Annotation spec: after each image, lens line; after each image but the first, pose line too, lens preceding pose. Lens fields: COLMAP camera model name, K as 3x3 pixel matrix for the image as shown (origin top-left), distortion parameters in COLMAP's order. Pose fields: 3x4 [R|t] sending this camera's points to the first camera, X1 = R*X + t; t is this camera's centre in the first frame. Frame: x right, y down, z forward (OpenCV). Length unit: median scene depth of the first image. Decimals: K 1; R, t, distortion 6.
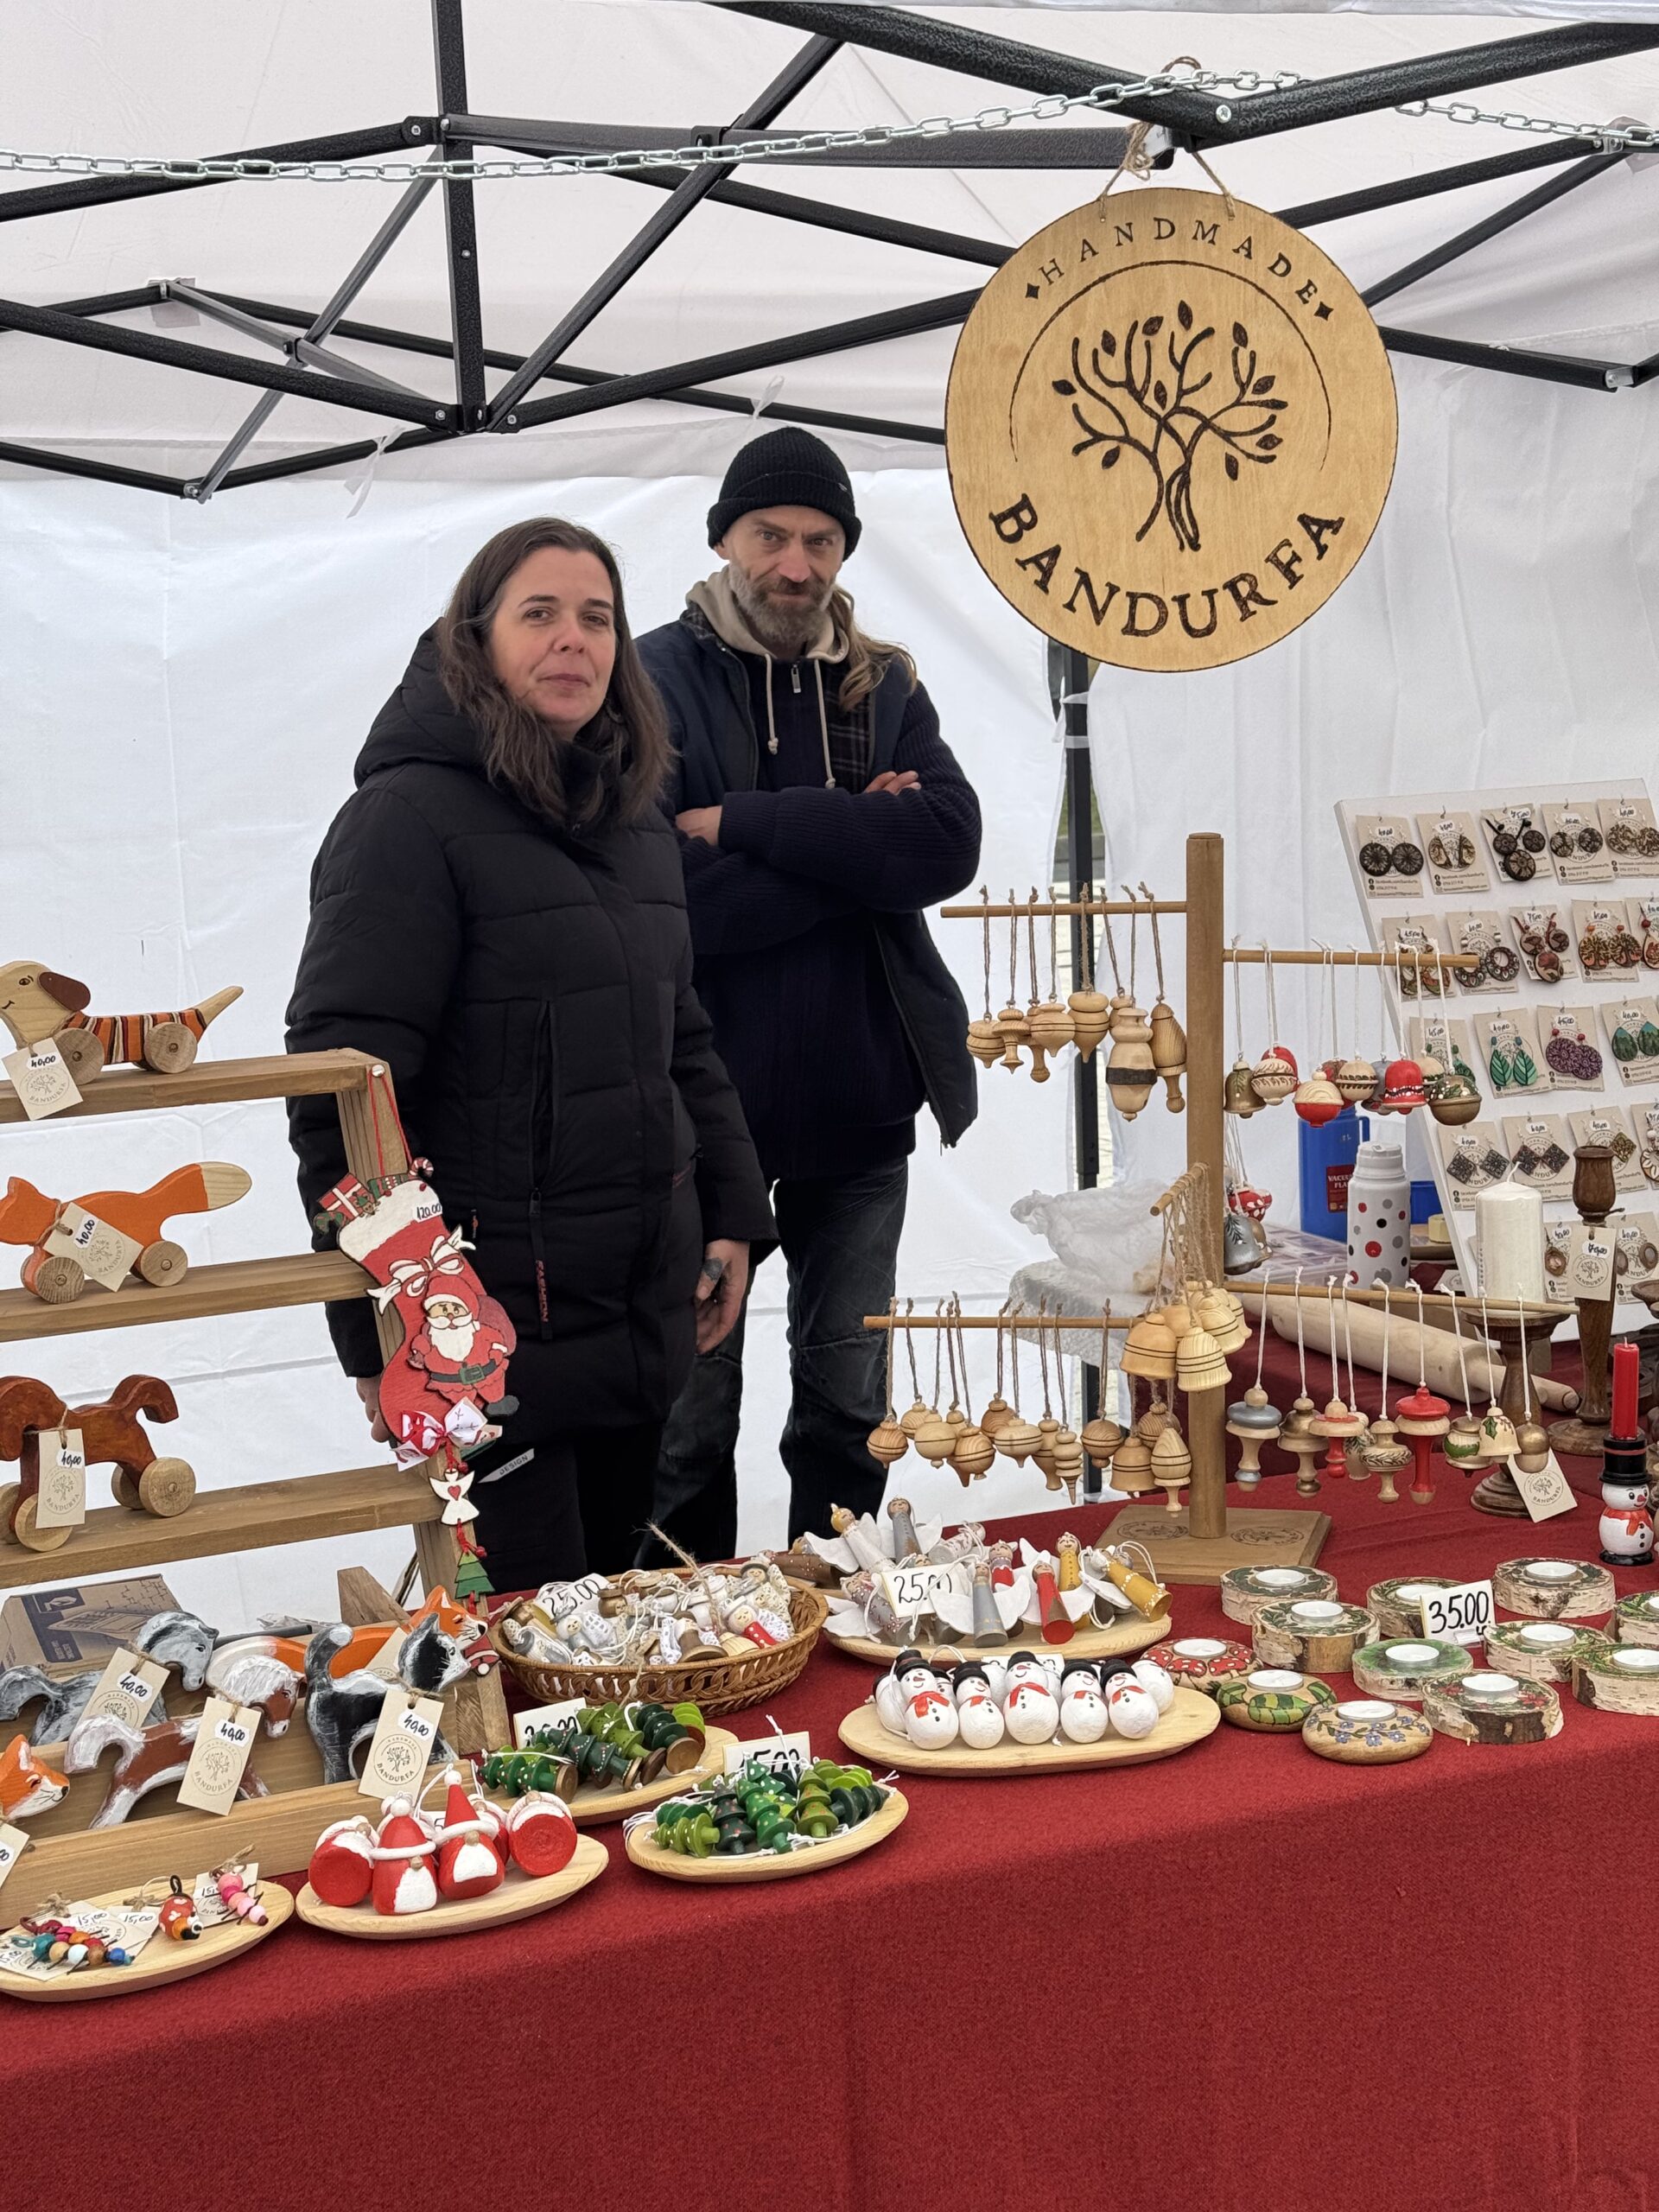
lens RADIAL K [[3090.6, 0, 829.5], [0, 3090.6, 1106.0], [0, 0, 1]] dist [0.005659, 0.002806]
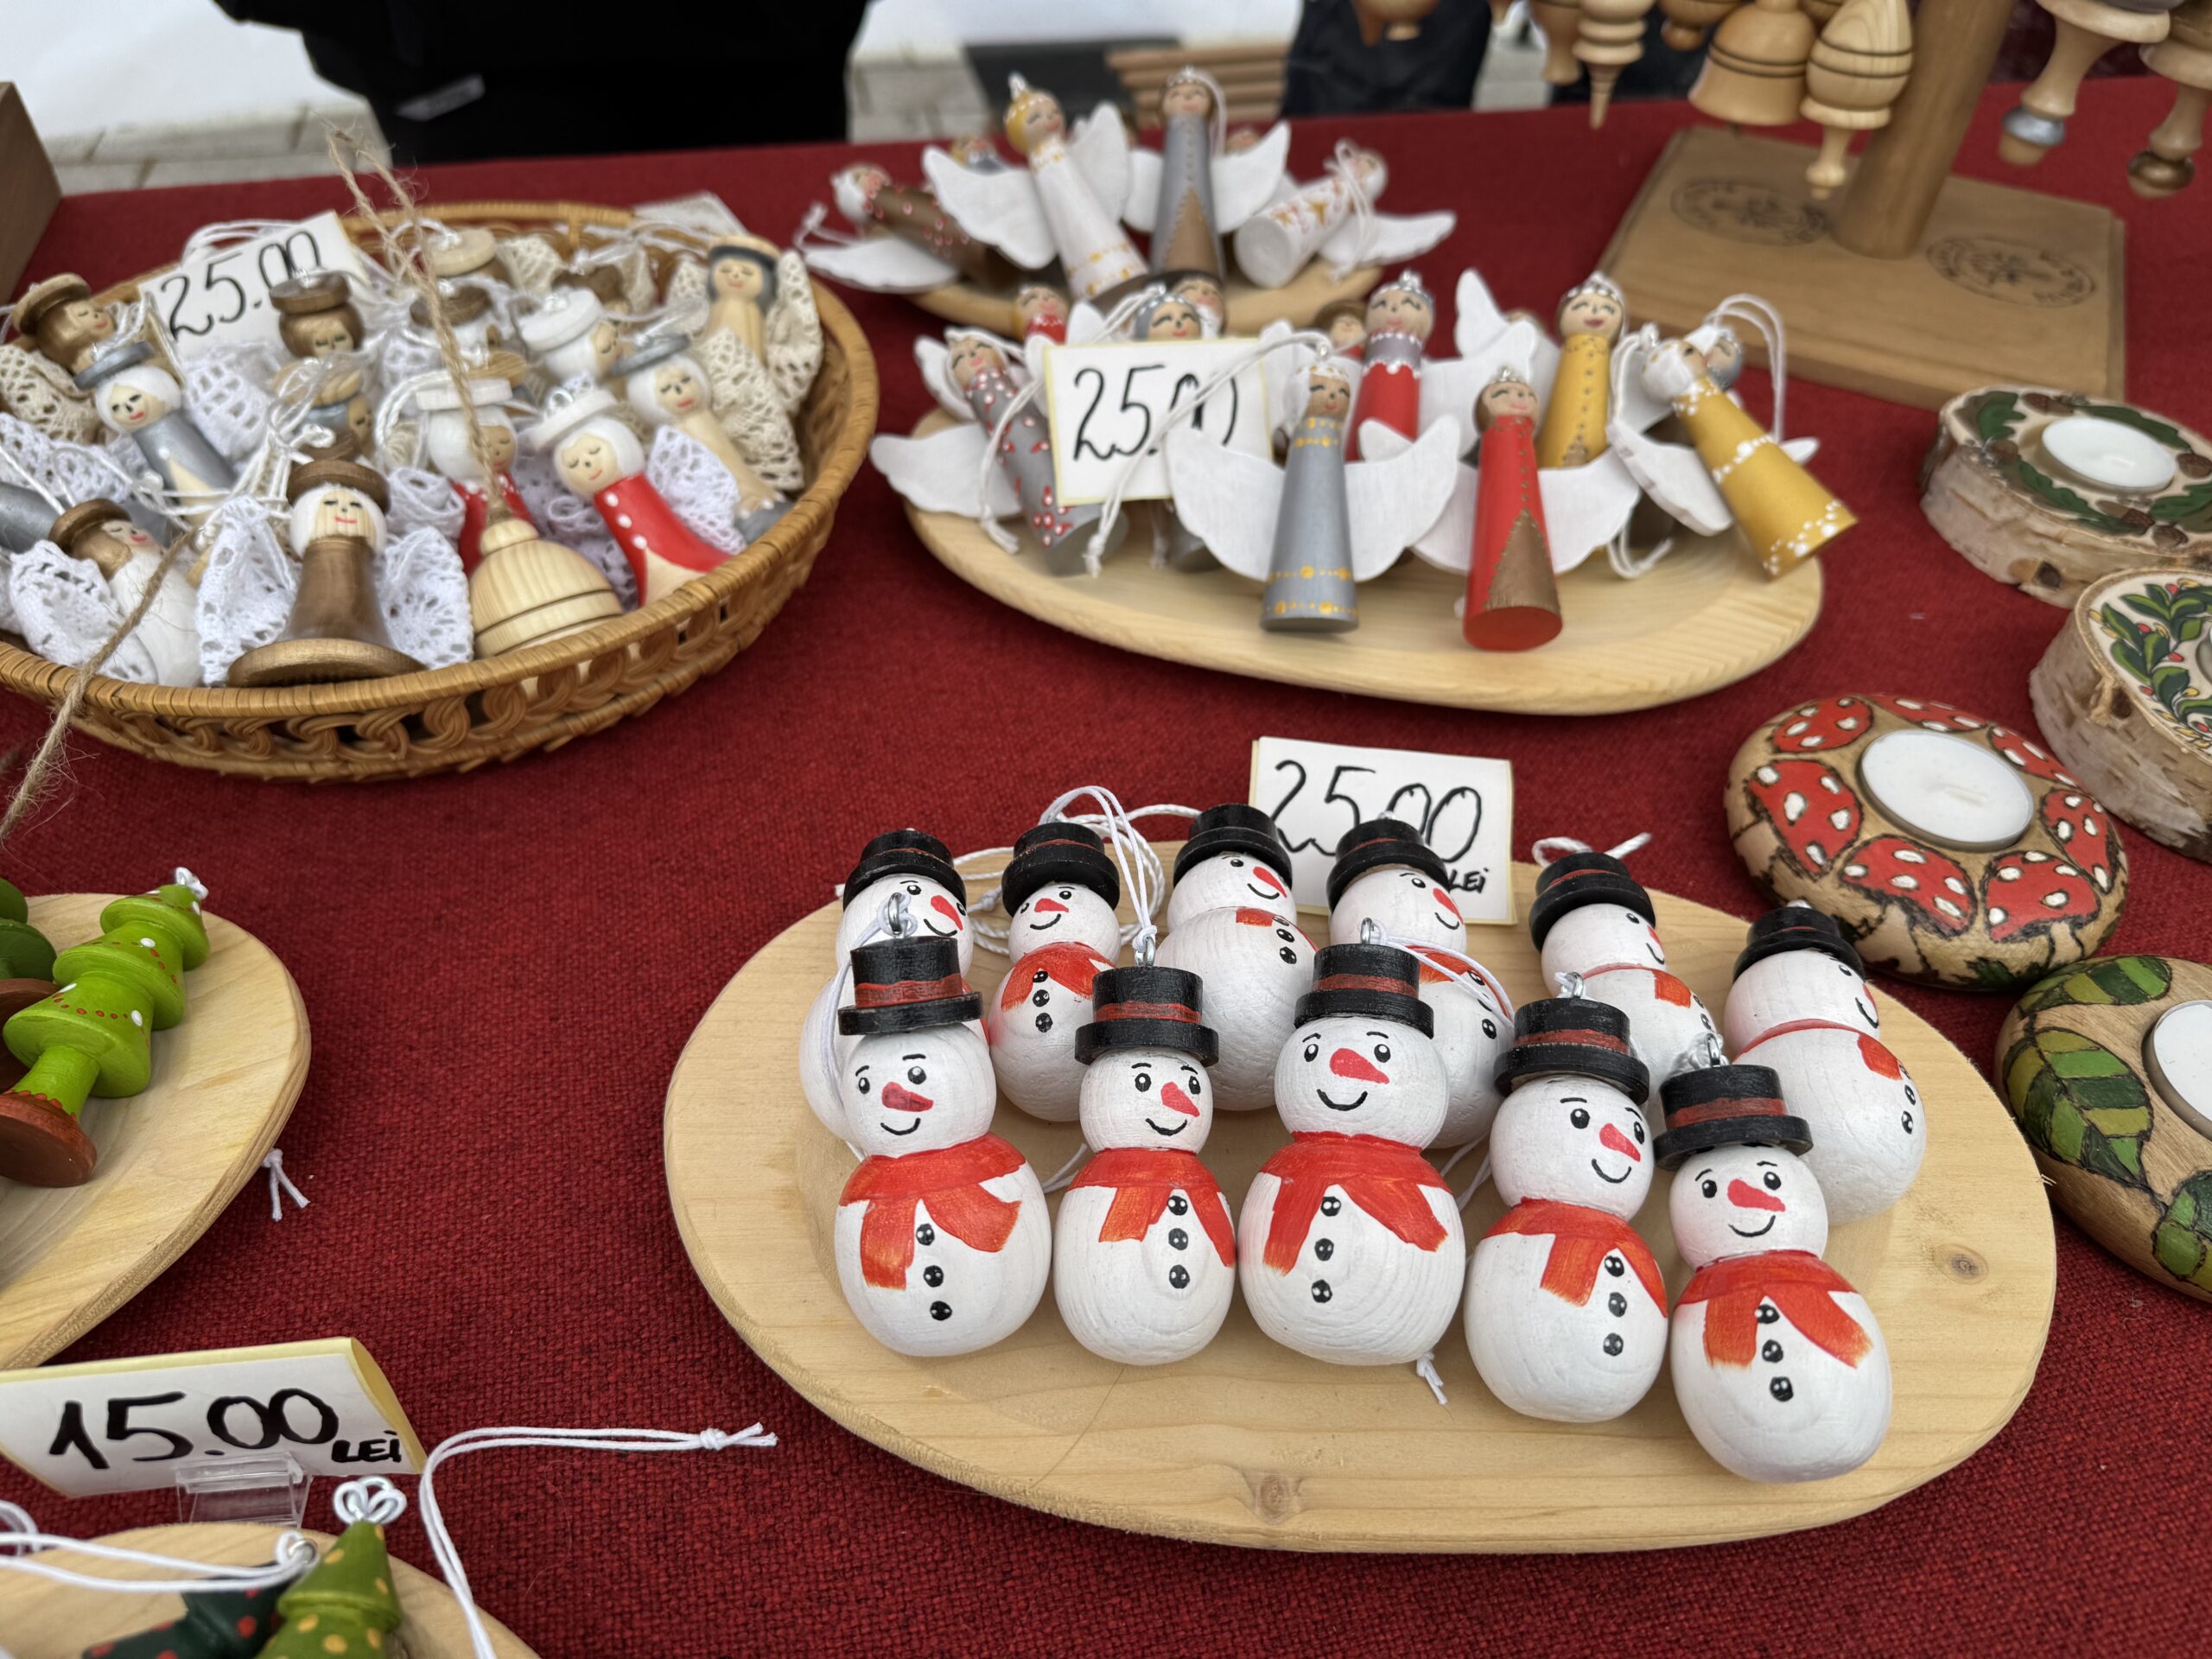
lens RADIAL K [[1640.0, 0, 1096.8], [0, 1640.0, 833.0], [0, 0, 1]] dist [0.065430, -0.102699]
pose [[0.984069, 0.169385, -0.054011, 0.041631], [-0.104914, 0.798522, 0.592753, 0.083558], [0.143532, -0.577643, 0.803571, 0.815917]]
